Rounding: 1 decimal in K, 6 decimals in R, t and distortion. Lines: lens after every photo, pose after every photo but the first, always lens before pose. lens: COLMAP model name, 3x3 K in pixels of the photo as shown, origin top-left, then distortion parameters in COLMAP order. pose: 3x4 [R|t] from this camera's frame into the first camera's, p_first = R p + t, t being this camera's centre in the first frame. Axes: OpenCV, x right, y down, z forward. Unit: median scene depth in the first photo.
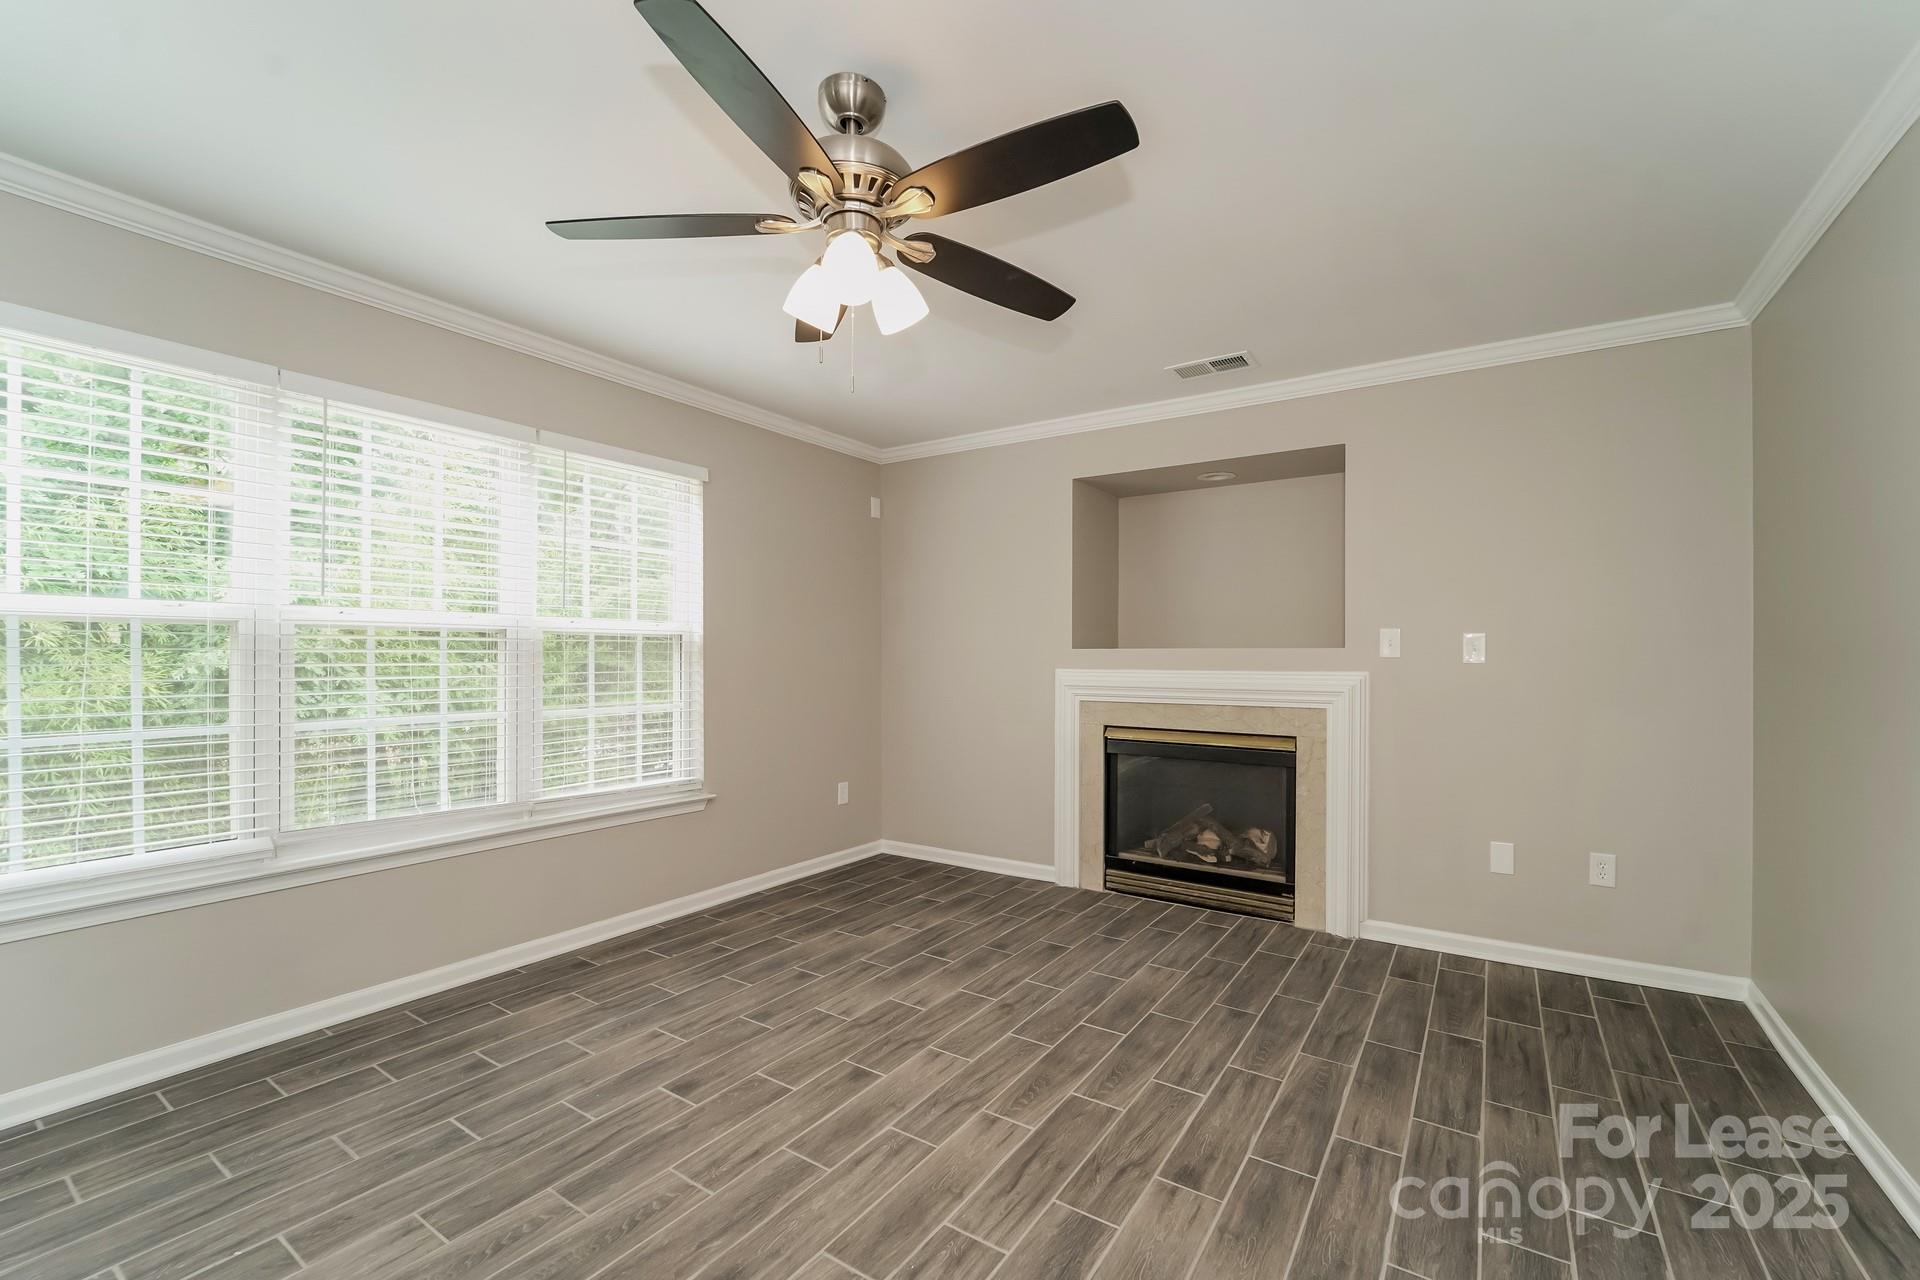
lens RADIAL K [[780.8, 0, 961.8], [0, 780.8, 665.0], [0, 0, 1]] dist [-0.012180, -0.000036]
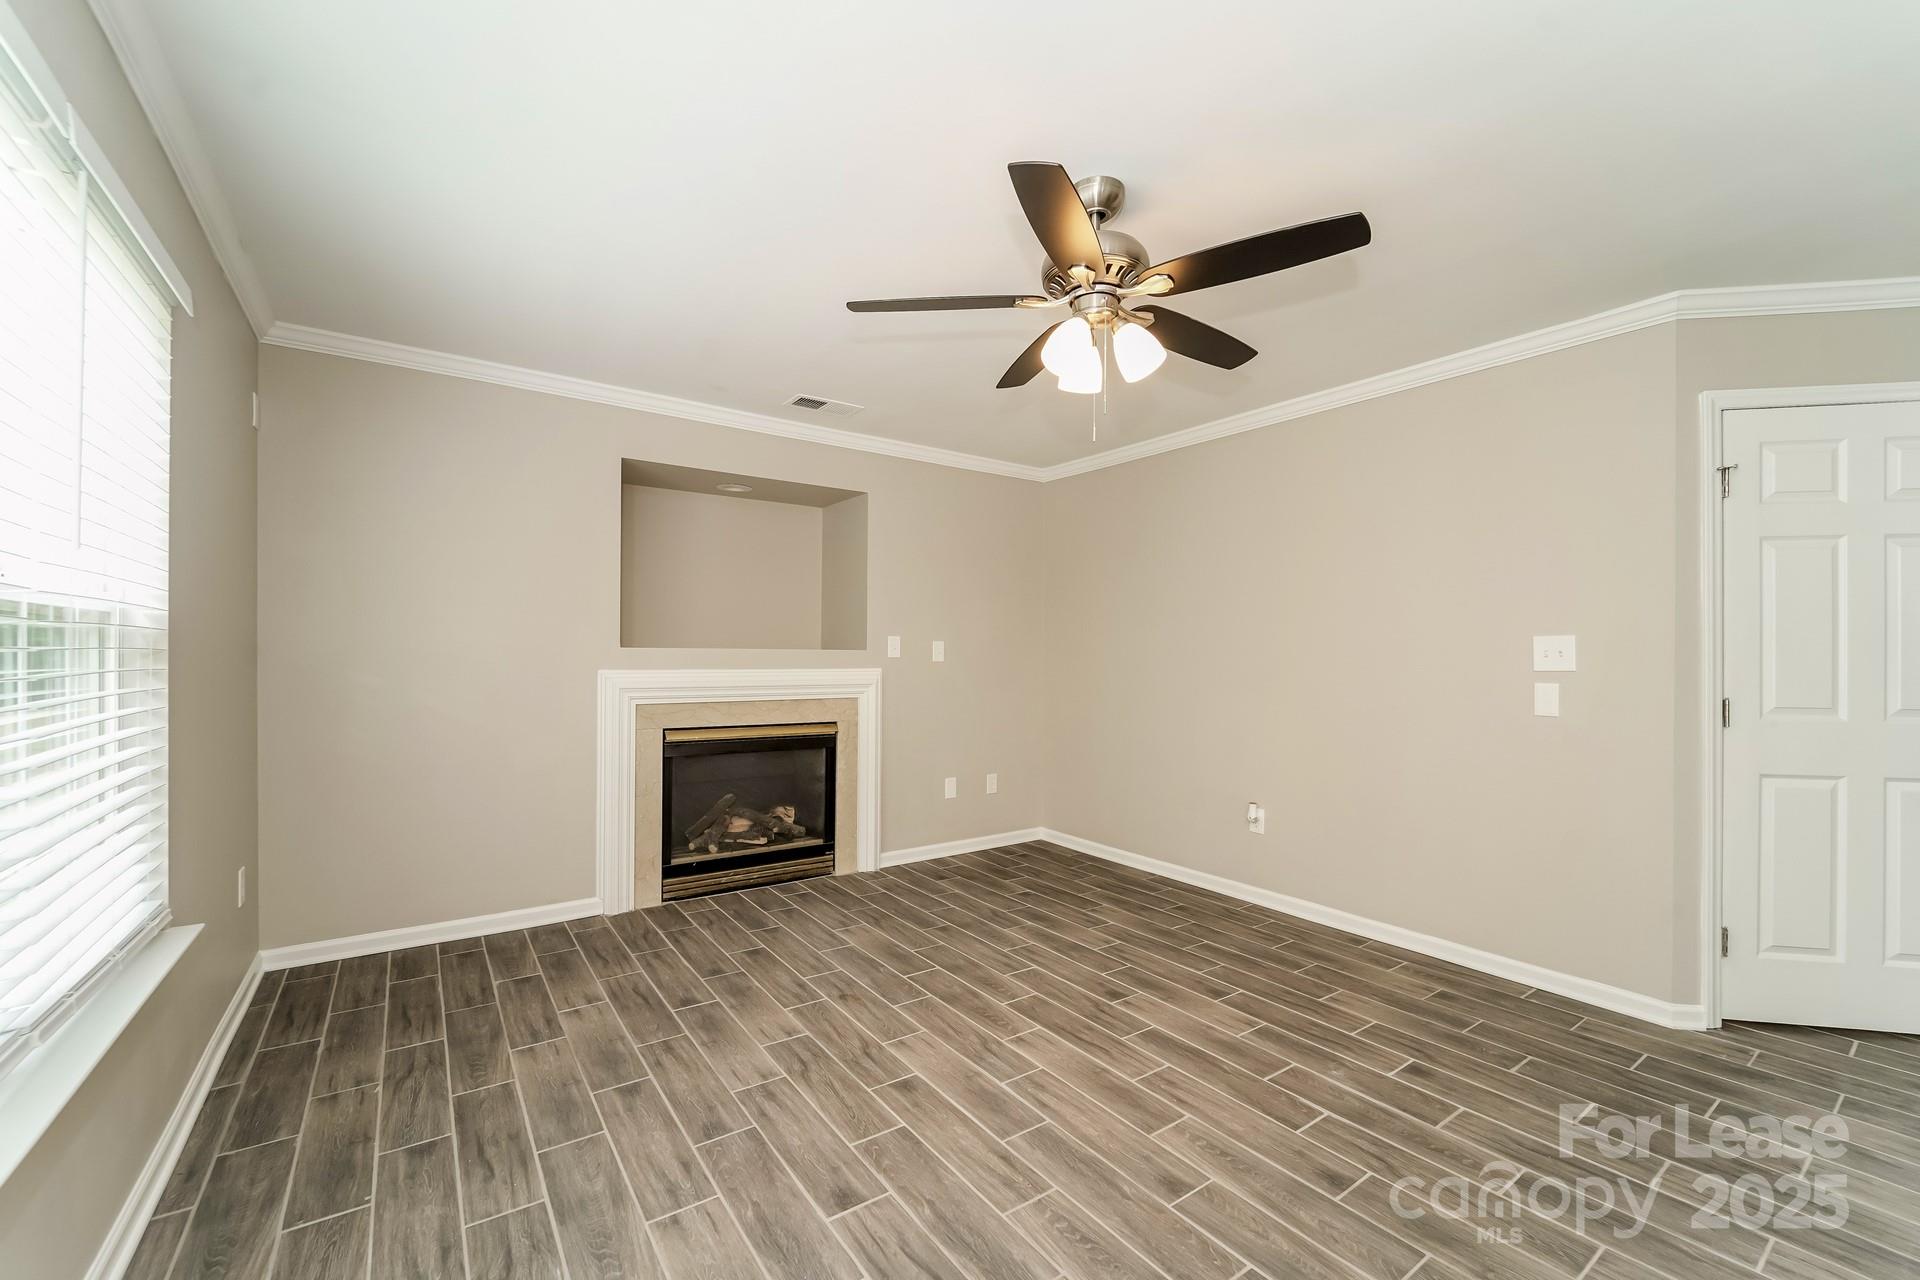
lens RADIAL K [[780.8, 0, 961.8], [0, 780.8, 665.0], [0, 0, 1]] dist [-0.012180, -0.000036]
pose [[0.366430, -0.011349, 0.930376, -0.645231], [0.003369, 0.999935, 0.010870, -0.010736], [-0.930439, -0.000848, 0.366445, 0.362793]]
